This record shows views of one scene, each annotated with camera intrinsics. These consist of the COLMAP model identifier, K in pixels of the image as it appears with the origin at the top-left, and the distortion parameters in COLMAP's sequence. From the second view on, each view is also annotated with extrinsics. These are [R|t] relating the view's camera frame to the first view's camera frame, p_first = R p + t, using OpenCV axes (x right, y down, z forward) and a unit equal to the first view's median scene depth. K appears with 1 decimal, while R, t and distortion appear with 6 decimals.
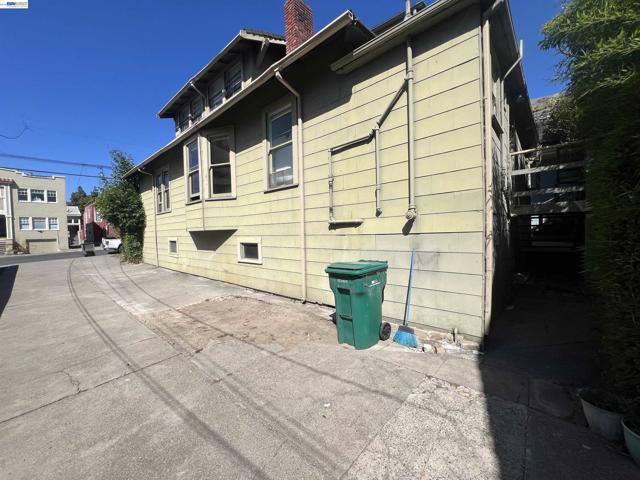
lens RADIAL K [[256.1, 0, 325.7], [0, 256.1, 240.3], [0, 0, 1]] dist [-0.003619, 0.001036]
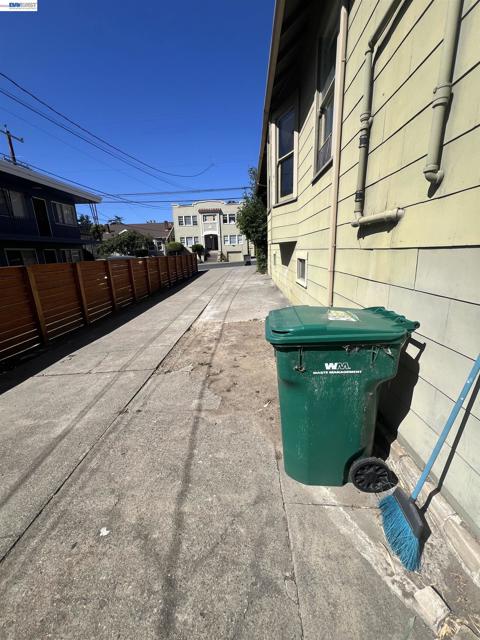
lens RADIAL K [[259.8, 0, 239.8], [0, 259.8, 321.4], [0, 0, 1]] dist [-0.003900, -0.000399]
pose [[0.634295, 0.201298, -0.746424, 0.337522], [-0.001184, 0.965758, 0.259442, -0.016596], [0.773090, -0.163680, 0.612814, 0.539314]]
